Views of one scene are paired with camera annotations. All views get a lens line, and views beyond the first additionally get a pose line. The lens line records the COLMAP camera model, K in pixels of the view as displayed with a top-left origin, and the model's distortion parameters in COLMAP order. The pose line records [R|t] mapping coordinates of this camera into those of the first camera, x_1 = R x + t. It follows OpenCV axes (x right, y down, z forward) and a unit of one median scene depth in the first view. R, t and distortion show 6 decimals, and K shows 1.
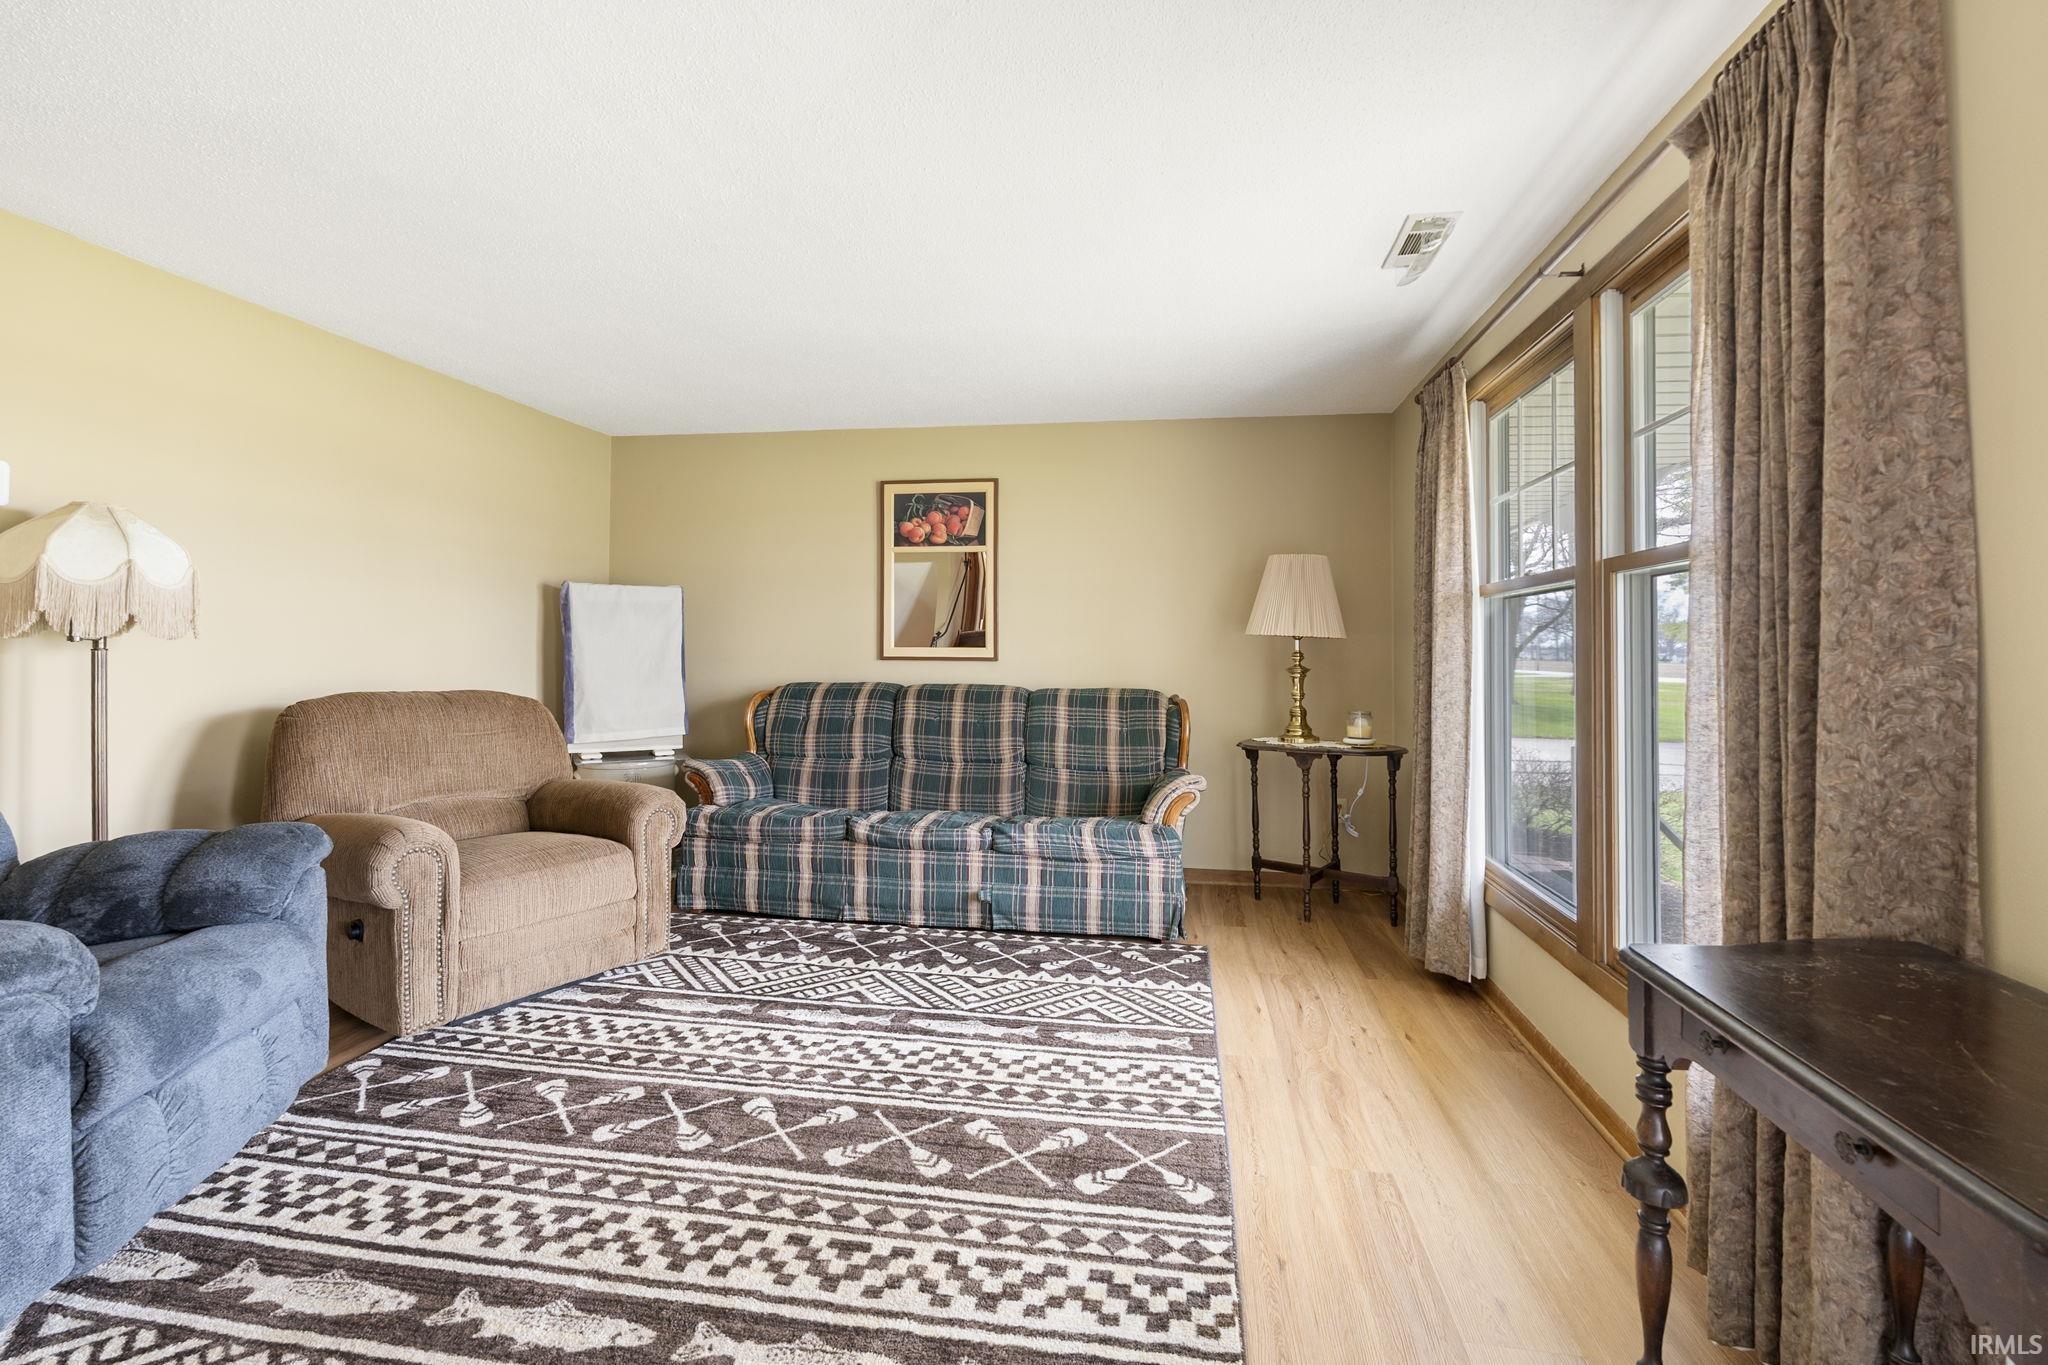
lens RADIAL K [[909.8, 0, 1025.7], [0, 909.8, 647.8], [0, 0, 1]] dist [-0.007734, -0.000101]
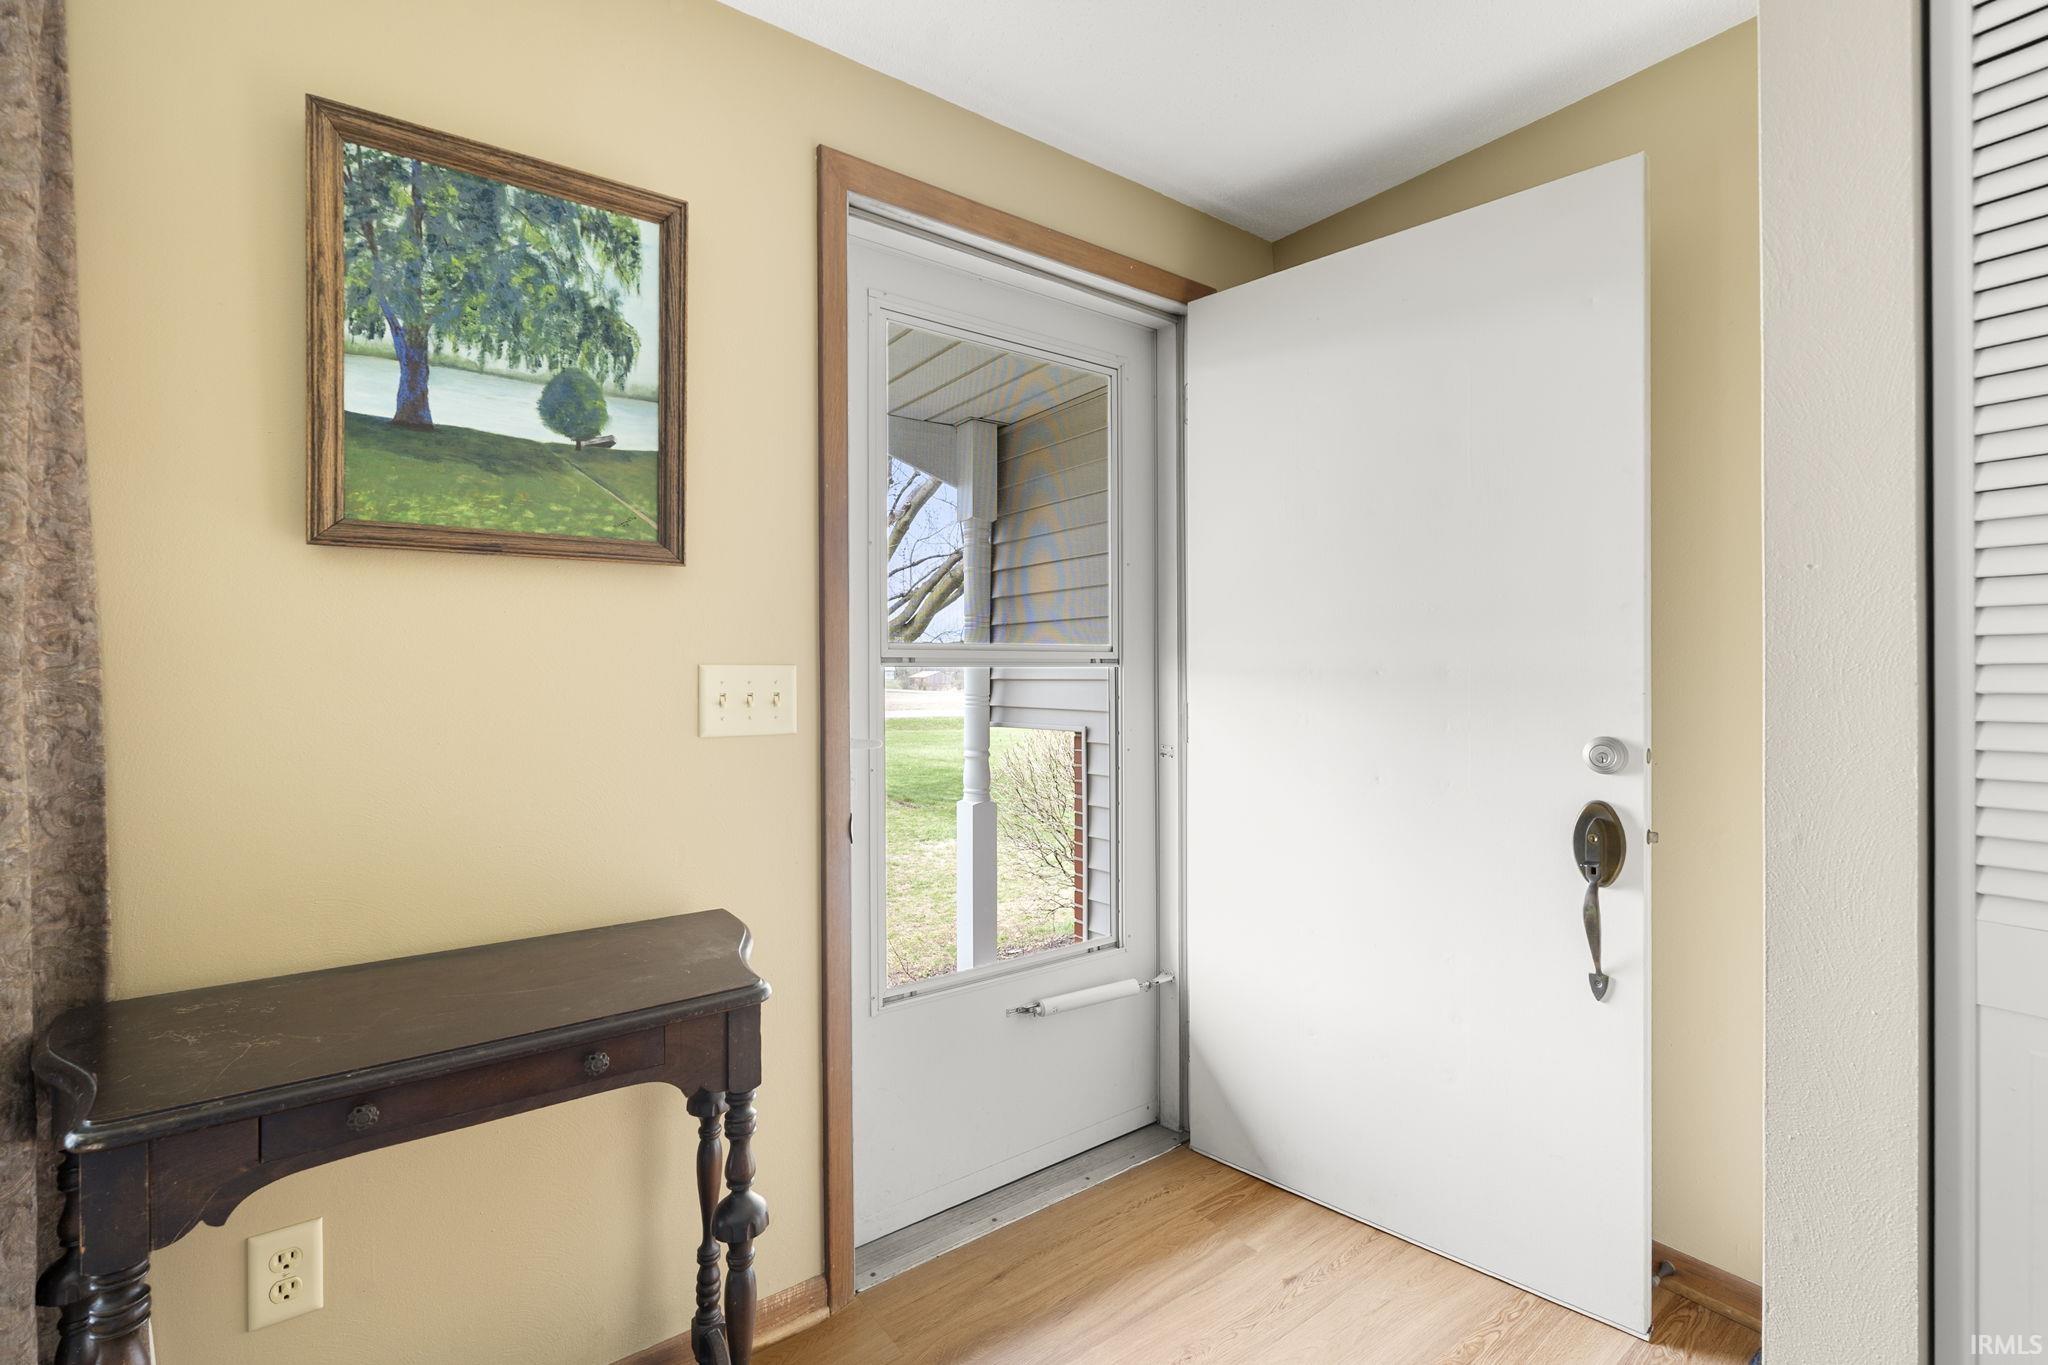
lens RADIAL K [[909.8, 0, 1055.2], [0, 909.8, 656.5], [0, 0, 1]] dist [-0.007734, -0.000101]
pose [[-0.731048, -0.007554, 0.682284, -0.103500], [-0.010222, 0.999948, 0.000119, -0.007730], [-0.682249, -0.006887, -0.731087, 0.353559]]
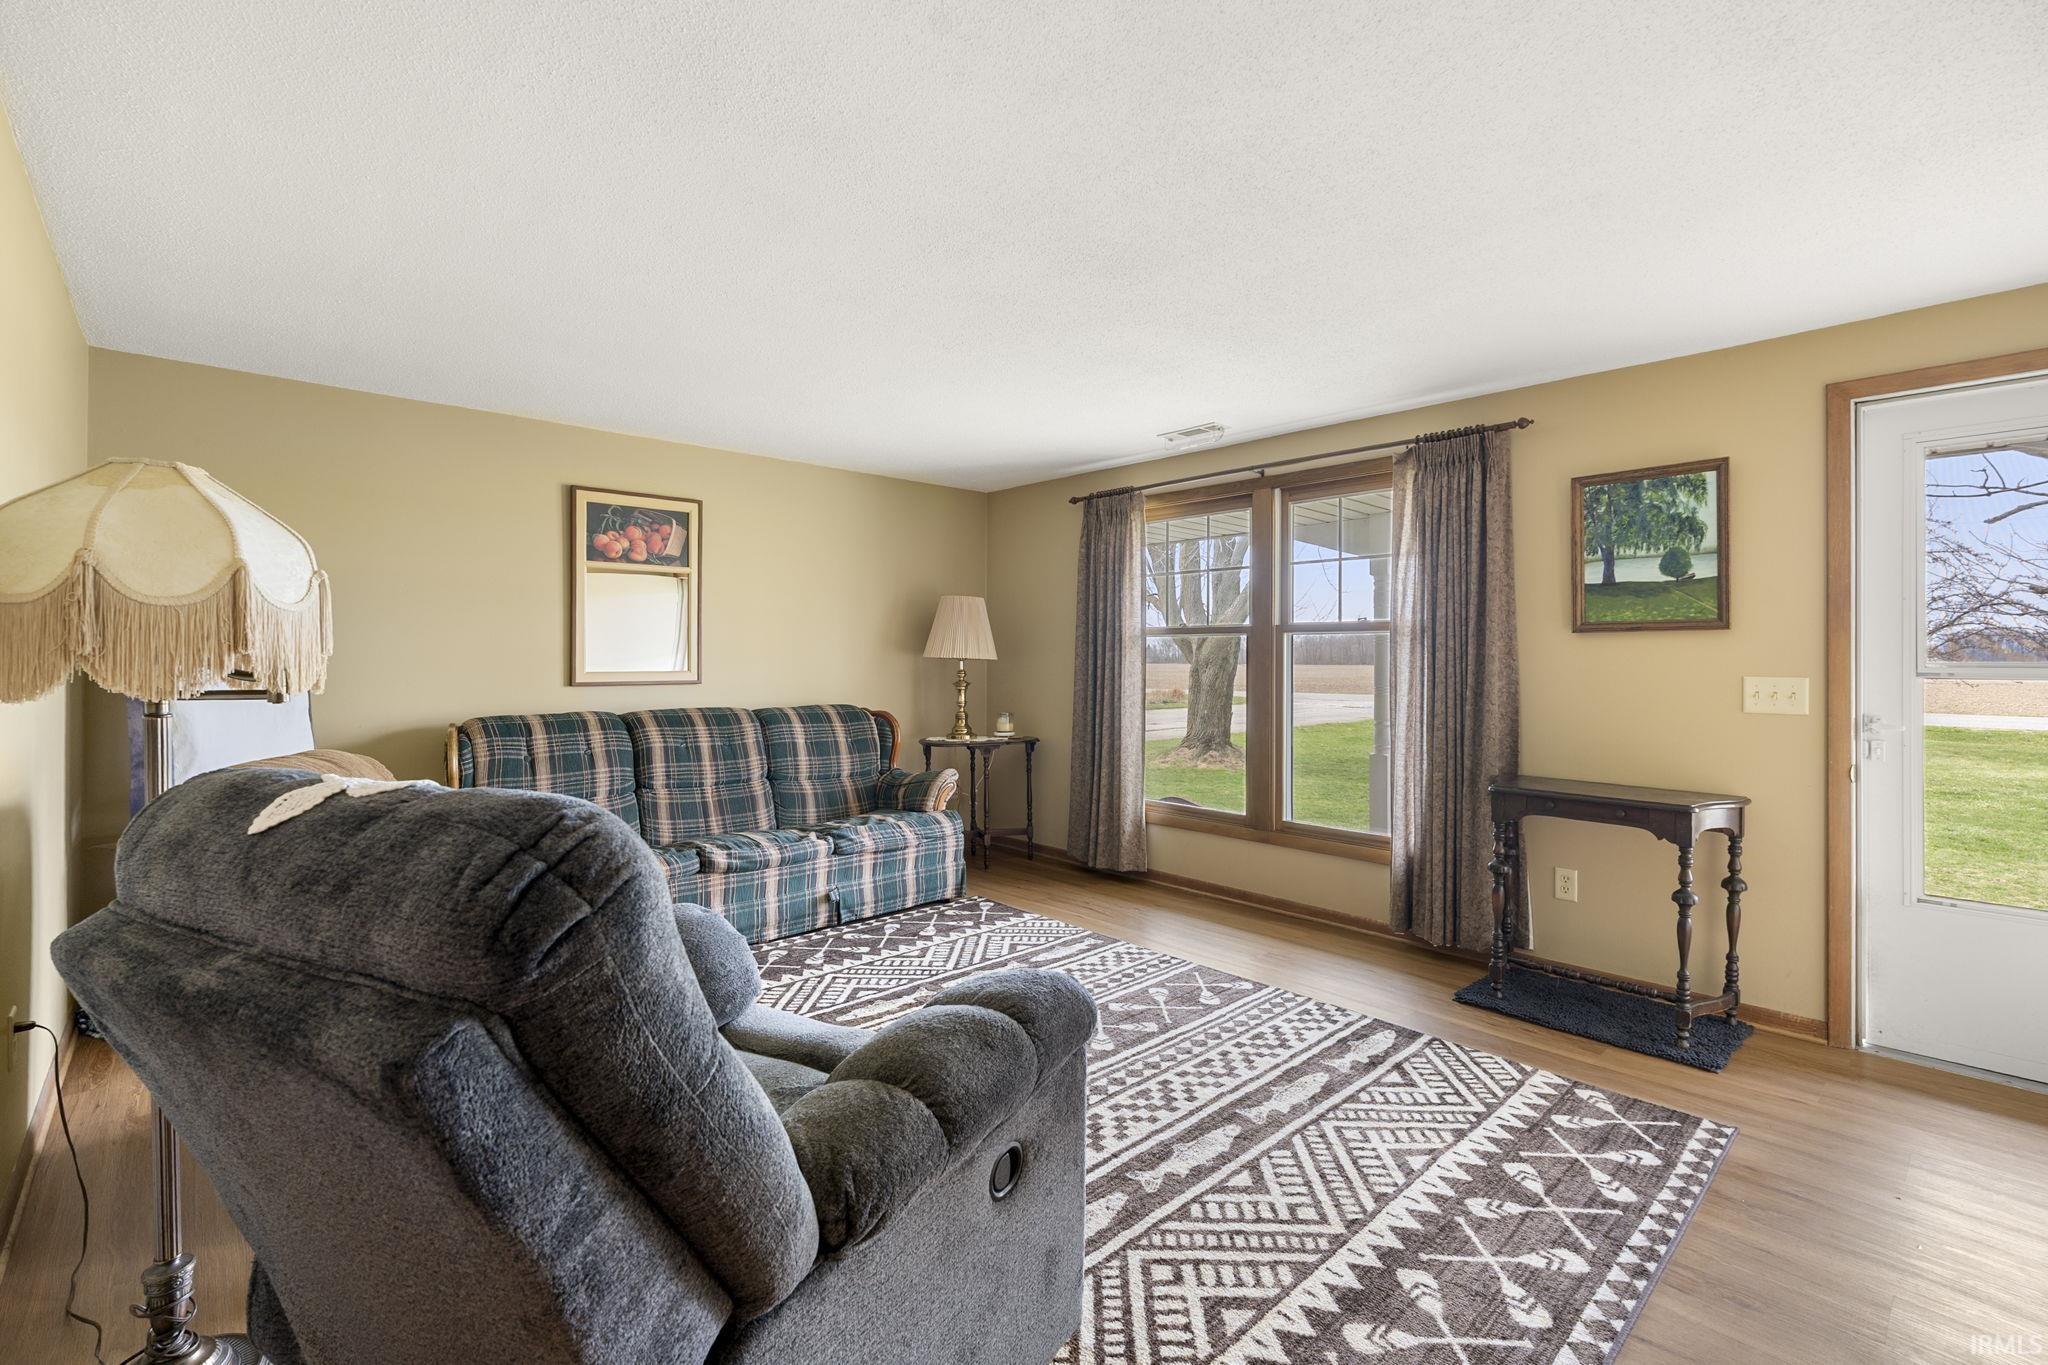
lens RADIAL K [[909.8, 0, 1018.3], [0, 909.8, 673.7], [0, 0, 1]] dist [-0.007734, -0.000101]
pose [[0.617820, -0.021321, 0.786031, -0.848340], [0.001900, 0.999670, 0.025622, -0.029969], [-0.786318, -0.014336, 0.617656, 0.151348]]
